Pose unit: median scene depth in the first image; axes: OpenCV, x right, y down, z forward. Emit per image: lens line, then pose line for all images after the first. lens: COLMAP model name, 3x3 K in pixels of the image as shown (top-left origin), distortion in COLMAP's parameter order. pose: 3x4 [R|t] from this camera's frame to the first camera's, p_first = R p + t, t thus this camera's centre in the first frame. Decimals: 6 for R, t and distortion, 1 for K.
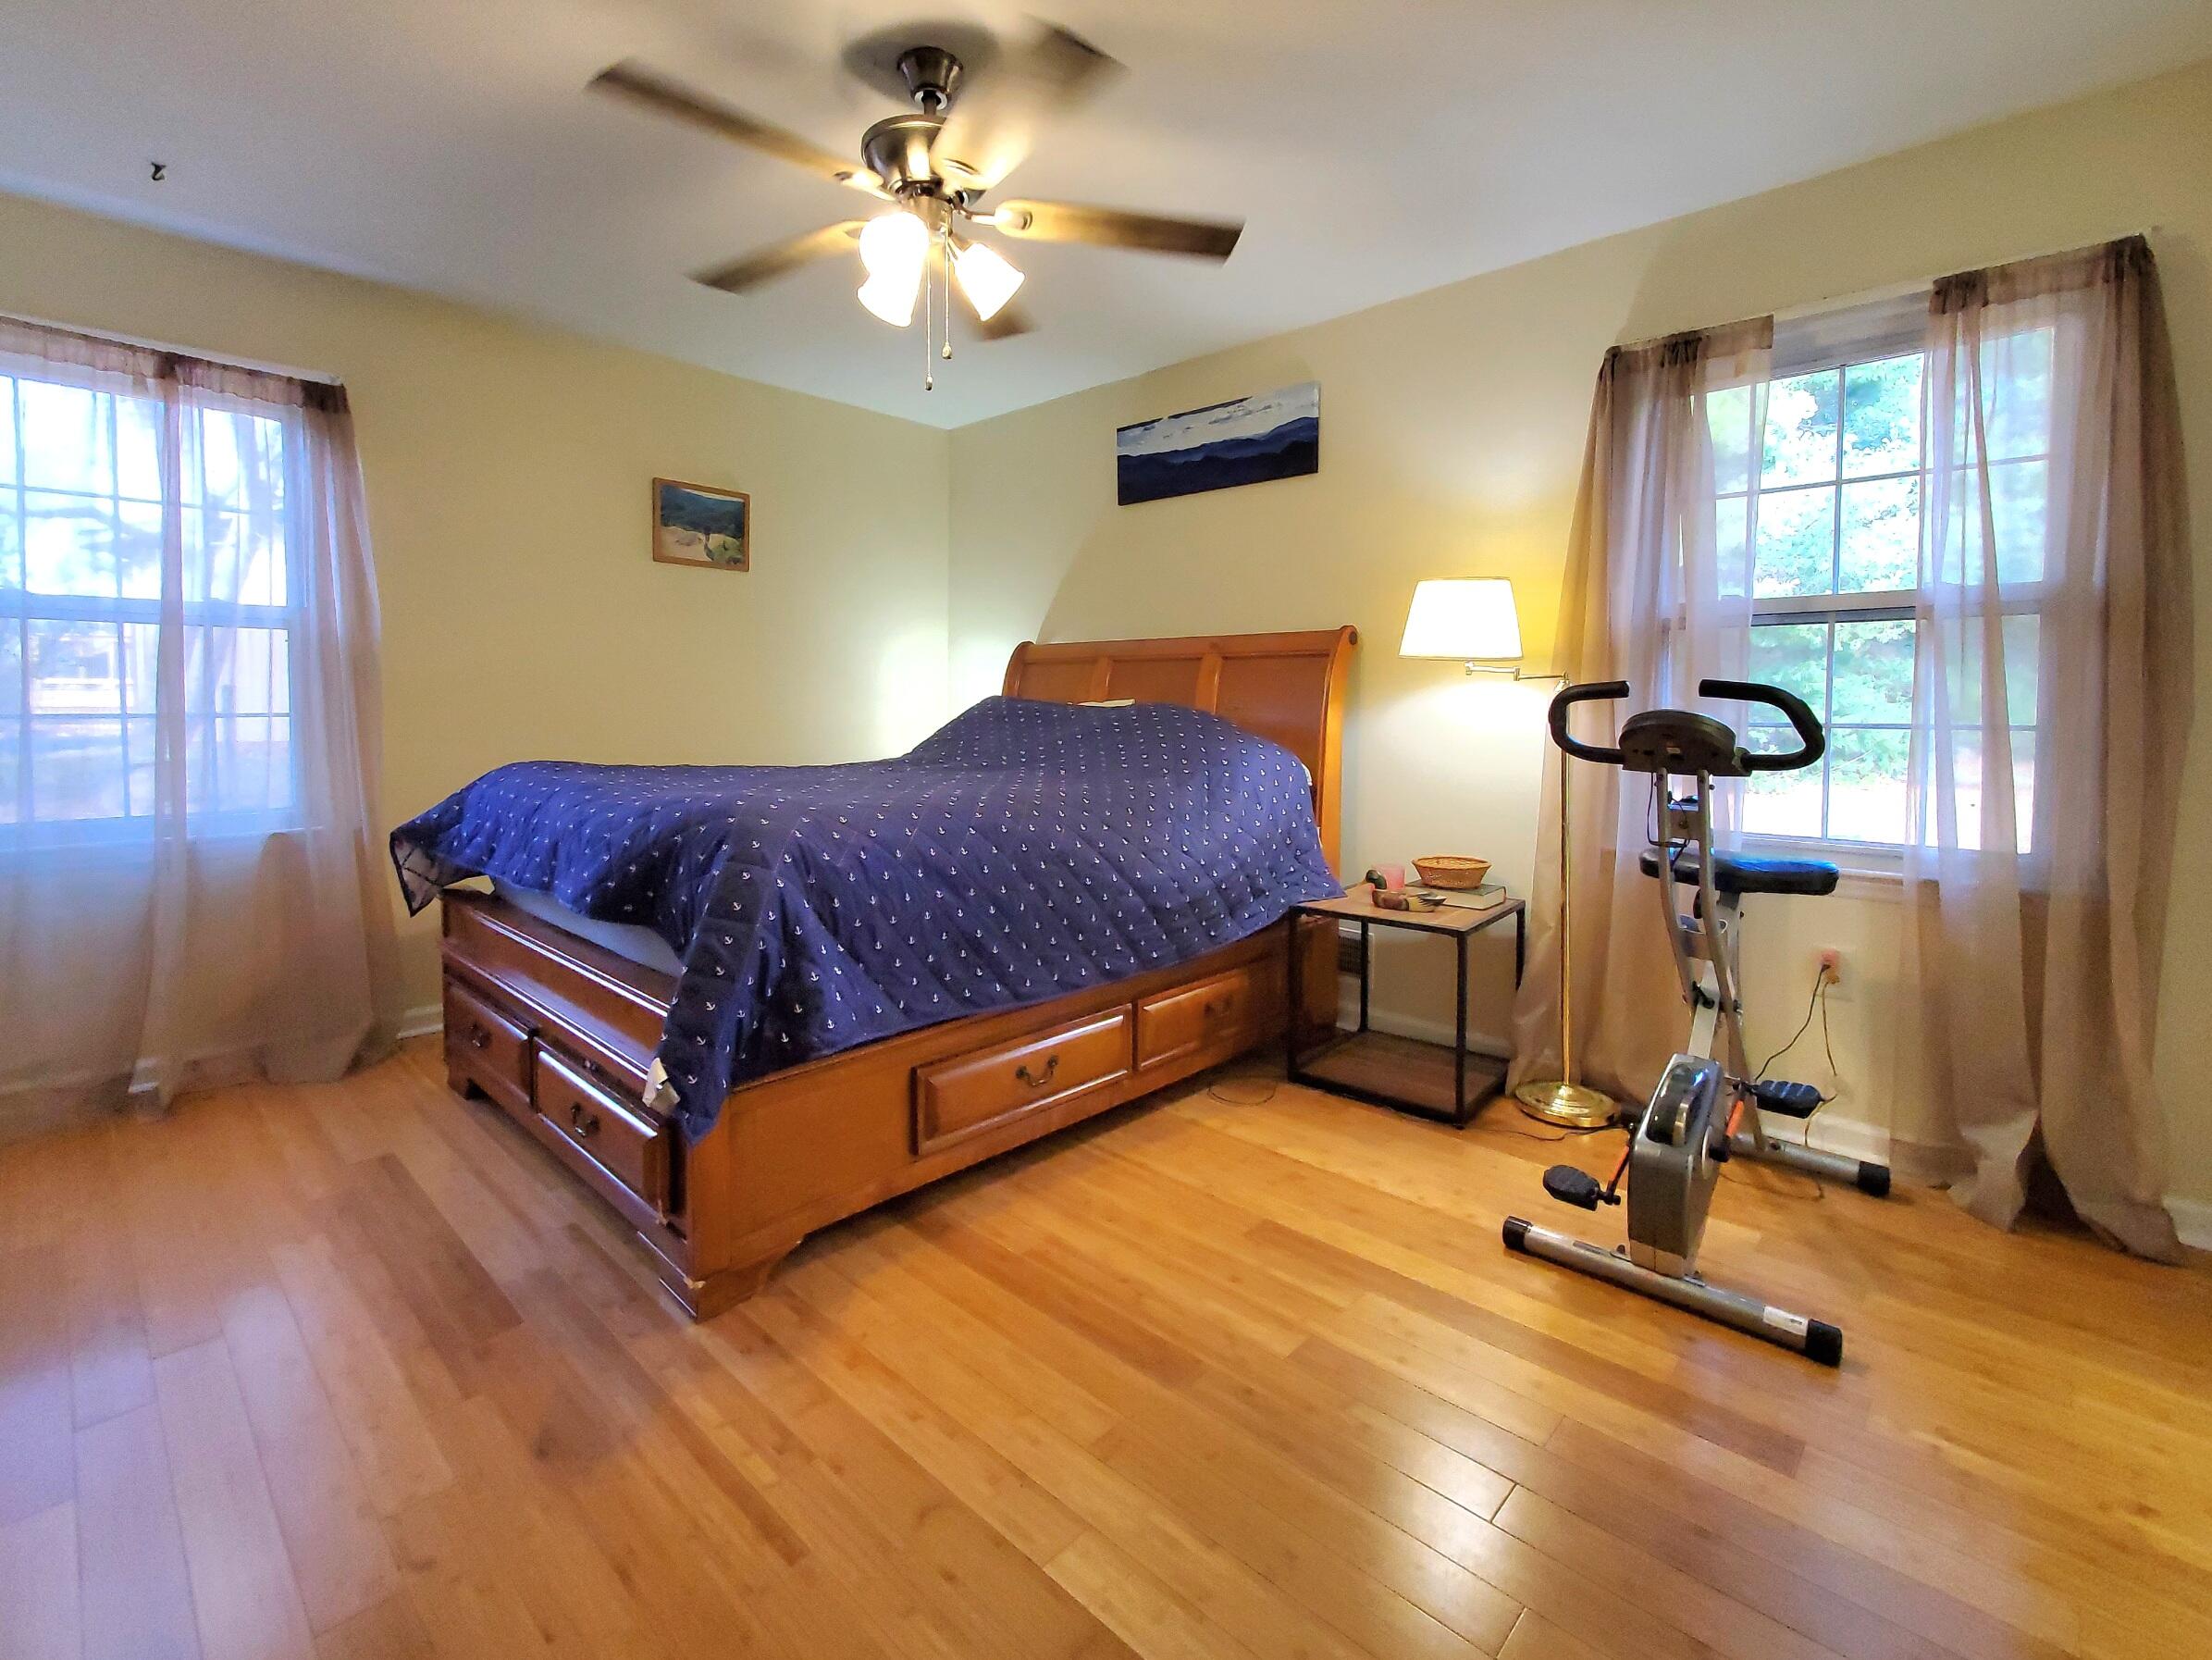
lens RADIAL K [[1029.0, 0, 1106.9], [0, 1029.0, 739.3], [0, 0, 1]] dist [0.030120, -0.000142]
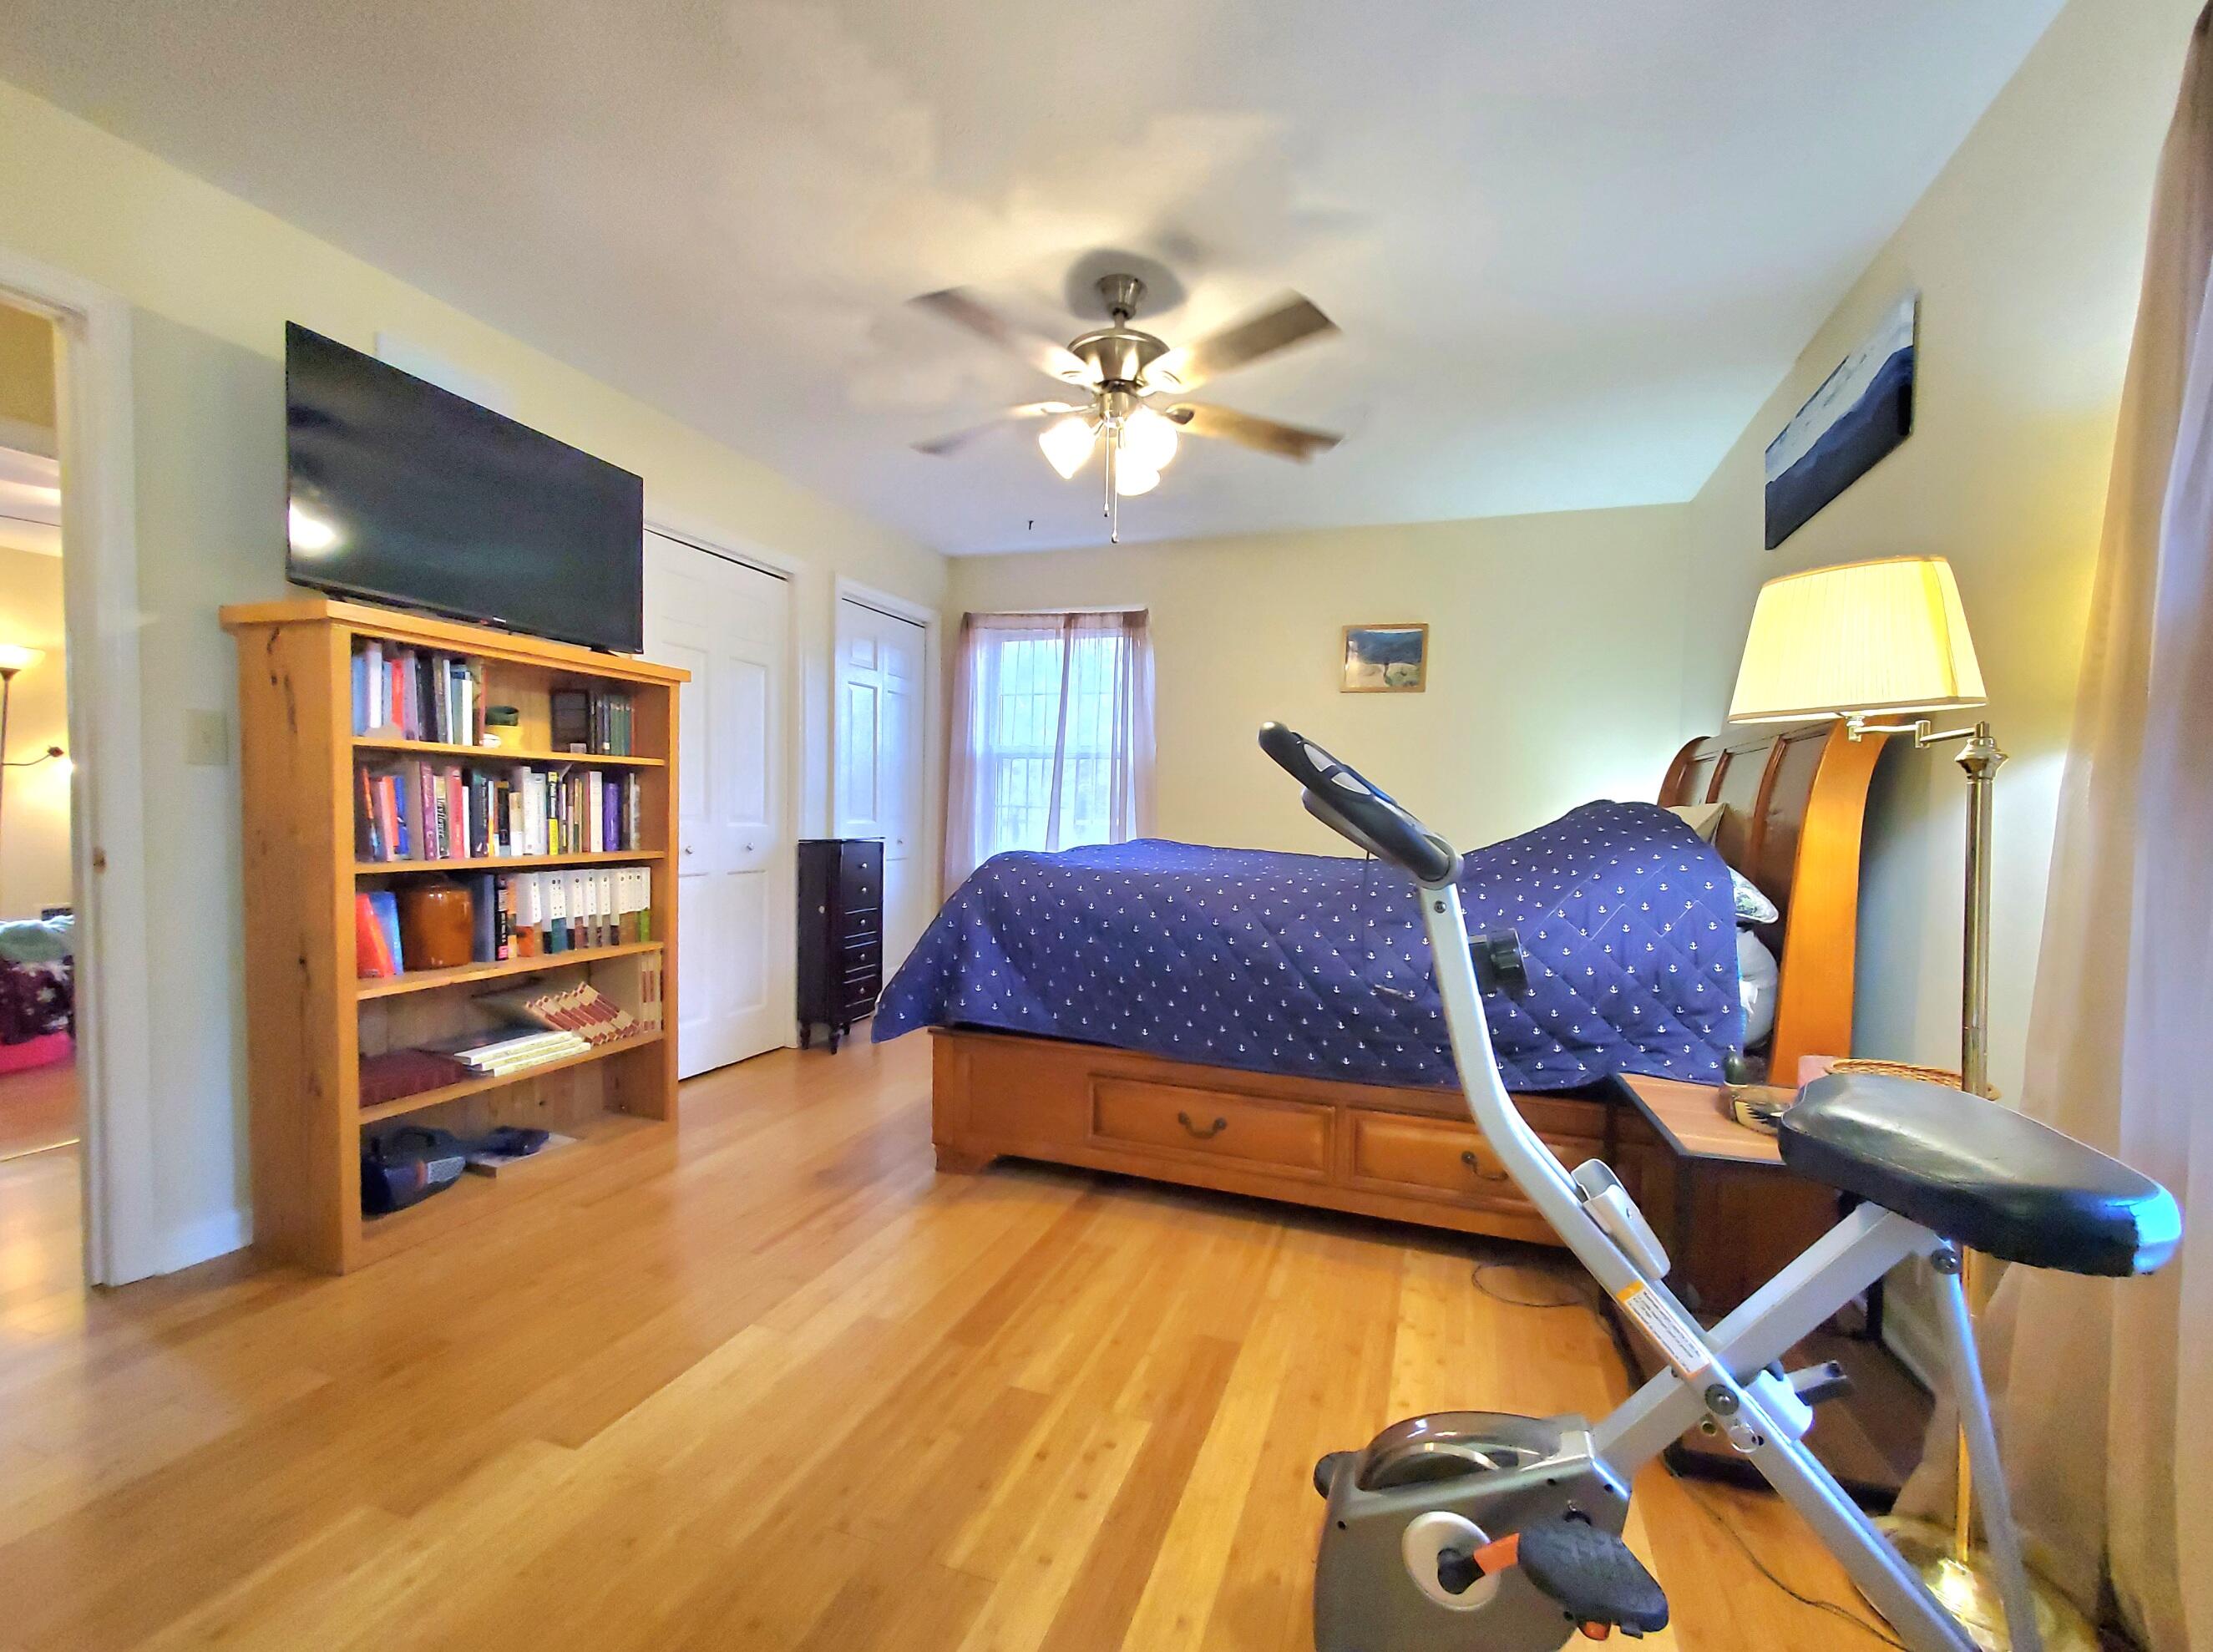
lens RADIAL K [[913.5, 0, 1115.8], [0, 913.5, 842.2], [0, 0, 1]] dist [0.000334, -0.000062]
pose [[0.402120, 0.037612, -0.914814, 0.677992], [-0.056240, 0.998284, 0.016322, 0.008989], [0.913858, 0.044886, 0.403545, 0.448541]]
